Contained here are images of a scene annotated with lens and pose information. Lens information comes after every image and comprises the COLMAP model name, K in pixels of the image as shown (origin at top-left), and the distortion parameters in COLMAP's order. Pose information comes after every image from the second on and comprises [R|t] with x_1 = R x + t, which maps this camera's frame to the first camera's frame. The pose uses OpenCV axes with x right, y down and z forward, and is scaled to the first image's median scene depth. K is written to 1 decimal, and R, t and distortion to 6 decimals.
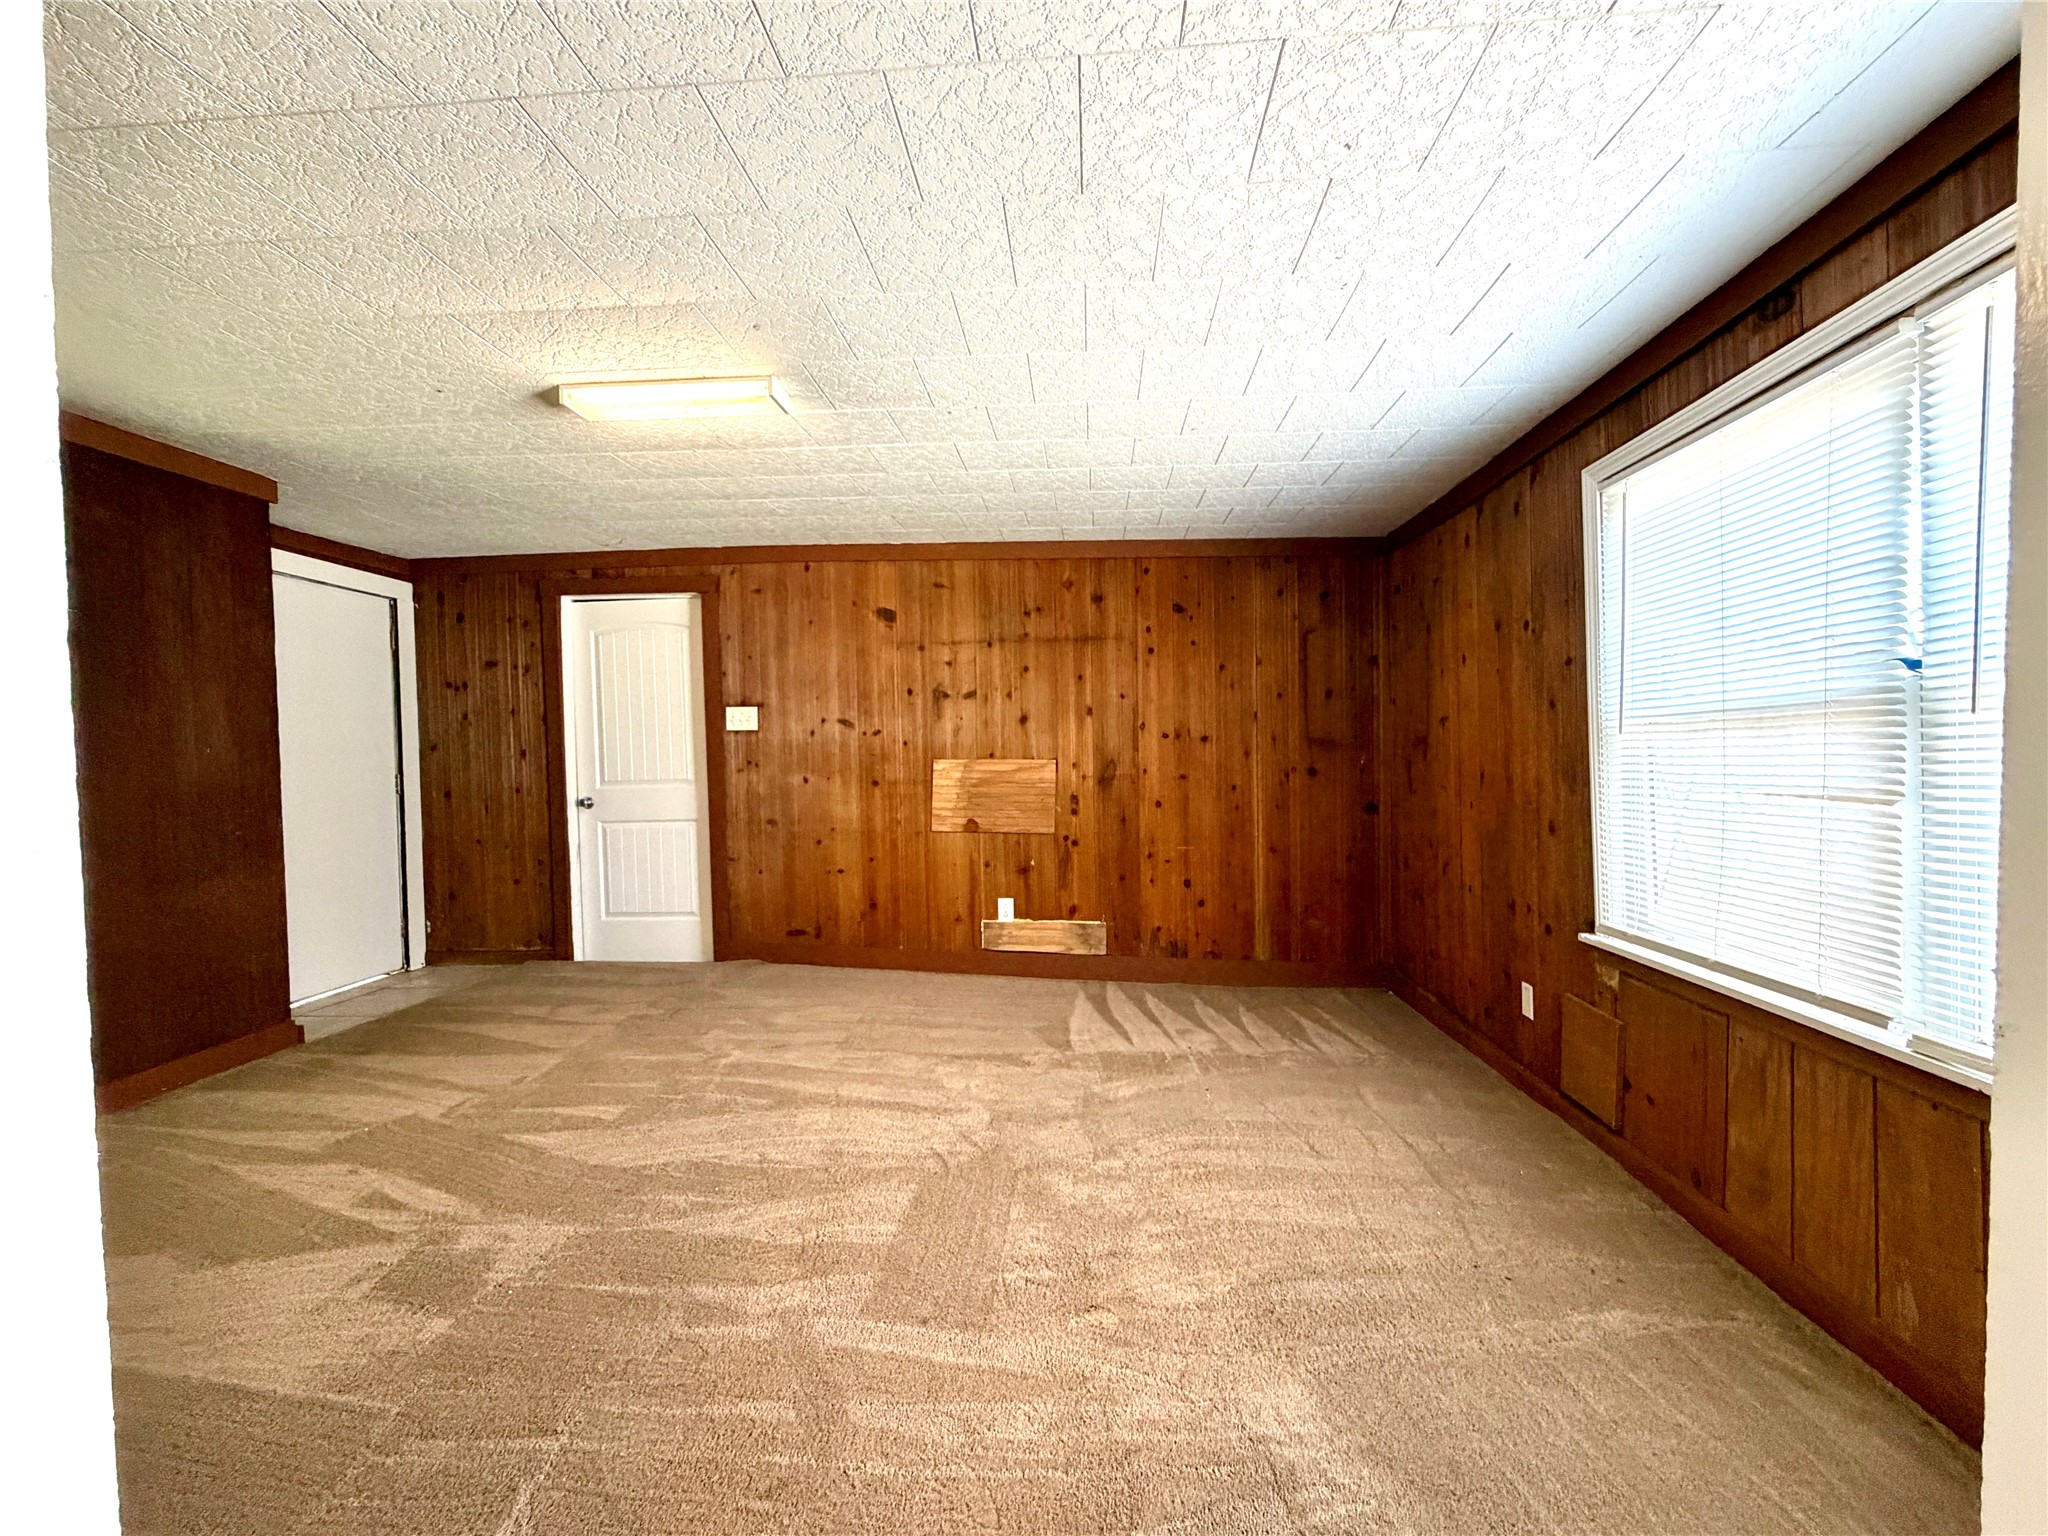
lens RADIAL K [[816.5, 0, 1017.3], [0, 816.5, 770.4], [0, 0, 1]] dist [-0.001359, 0.000075]
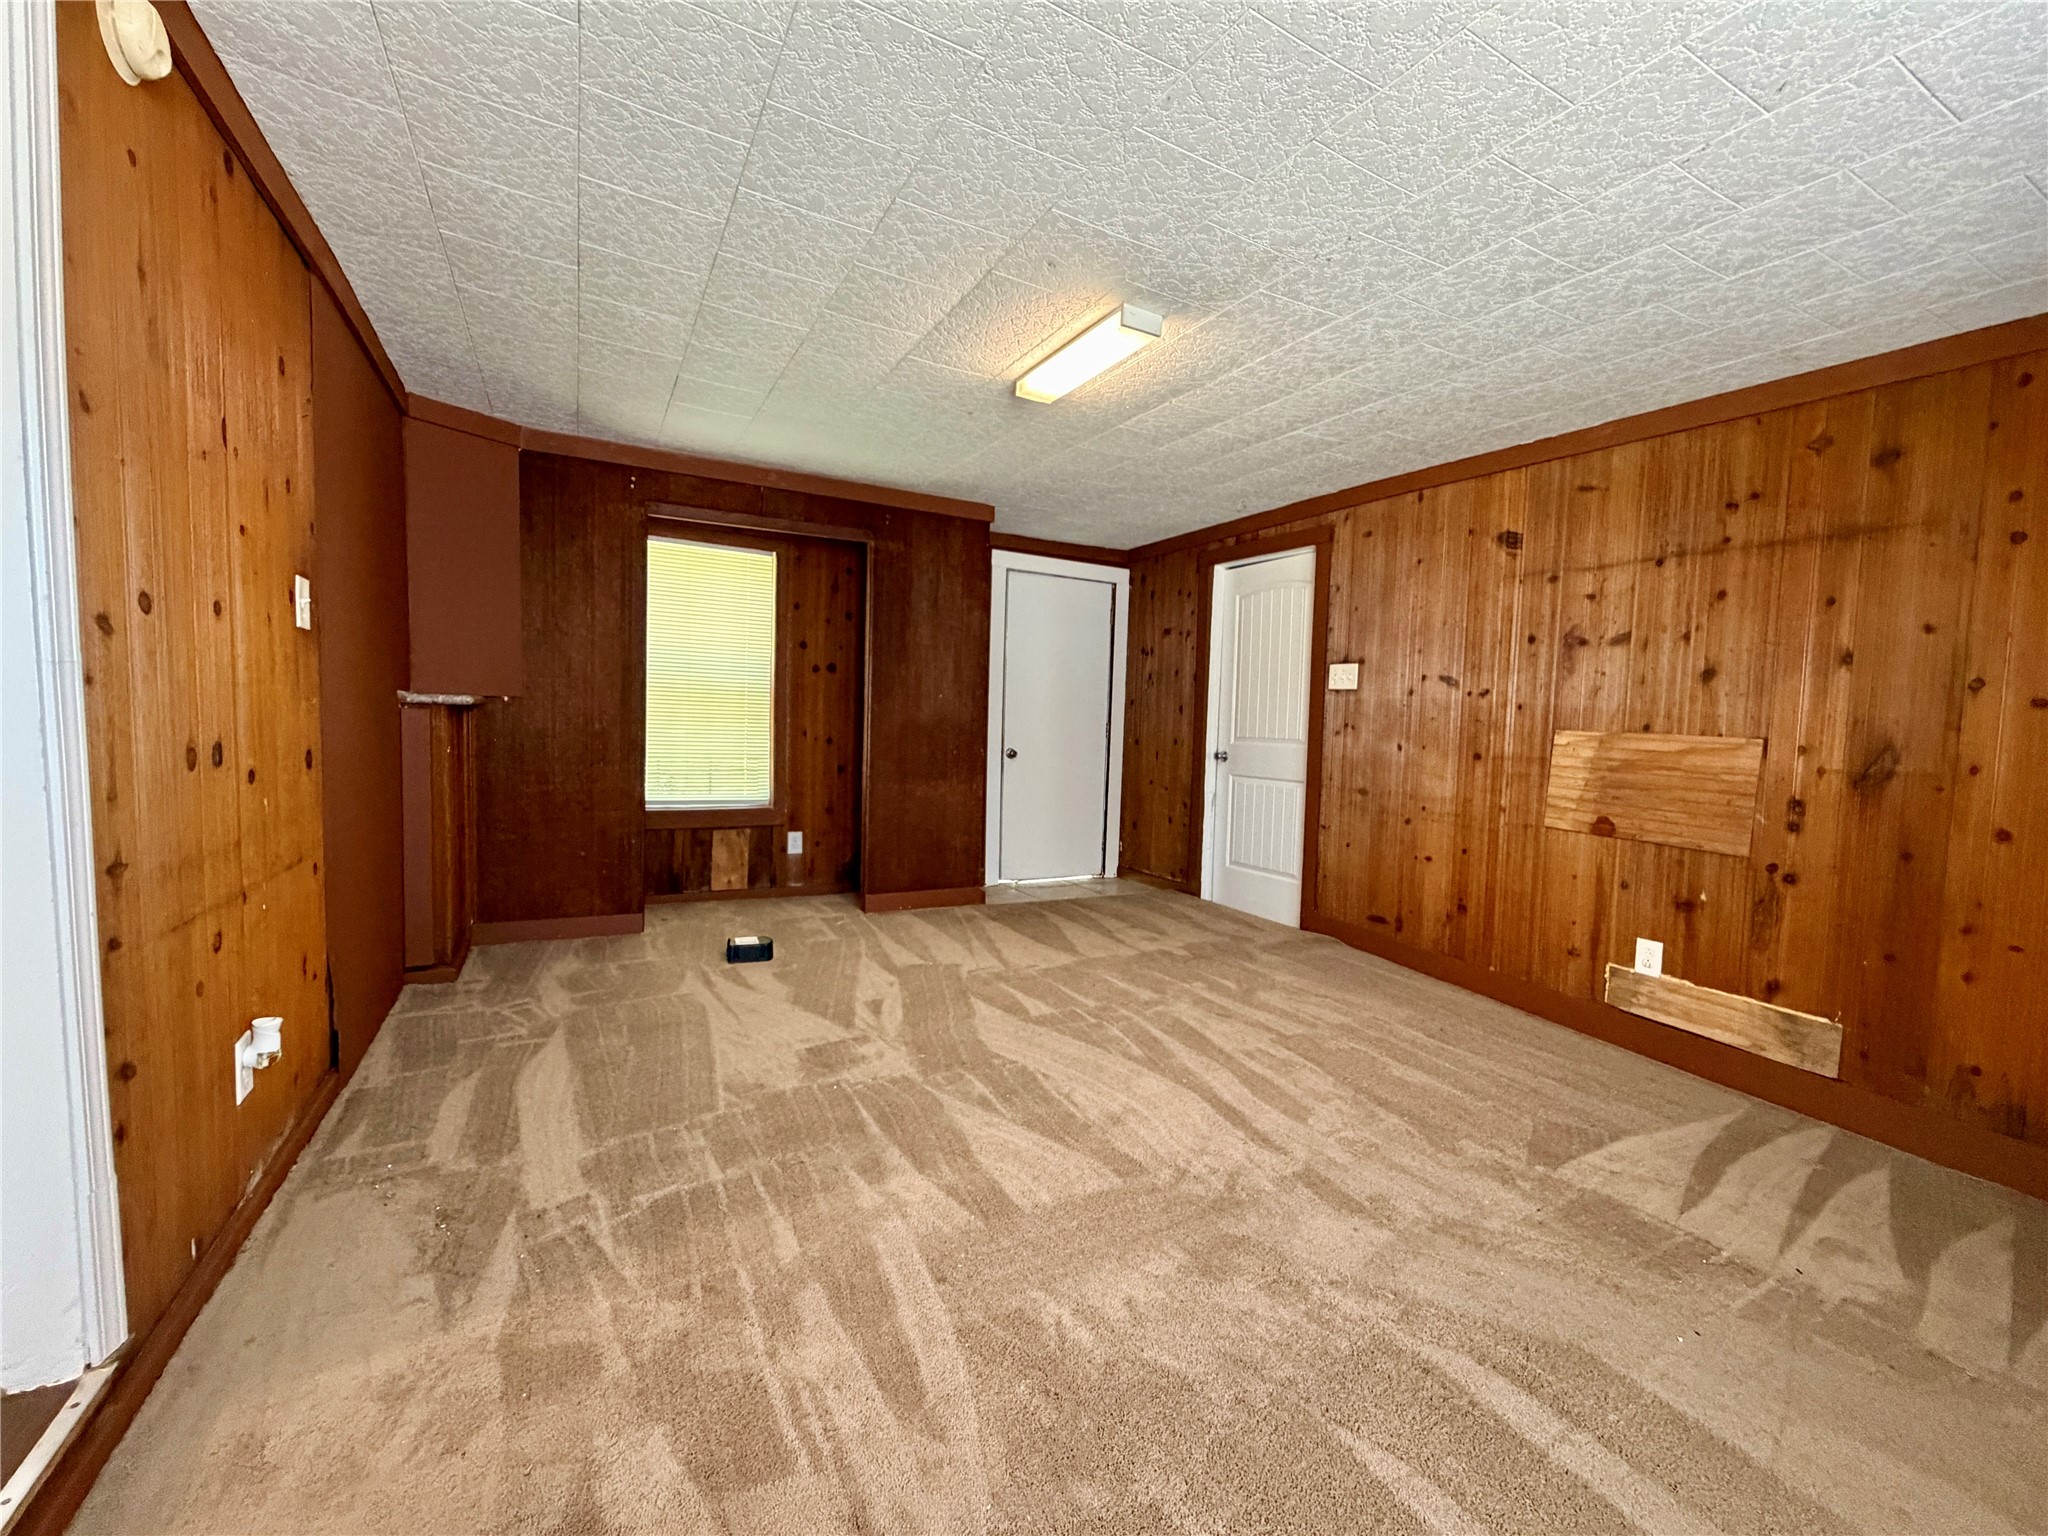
lens RADIAL K [[816.5, 0, 1017.3], [0, 816.5, 770.4], [0, 0, 1]] dist [-0.001359, 0.000075]
pose [[0.557599, 0.088205, -0.825411, 0.240639], [-0.059733, 0.996024, 0.066085, 0.003178], [0.827959, 0.012455, 0.560651, 0.188117]]
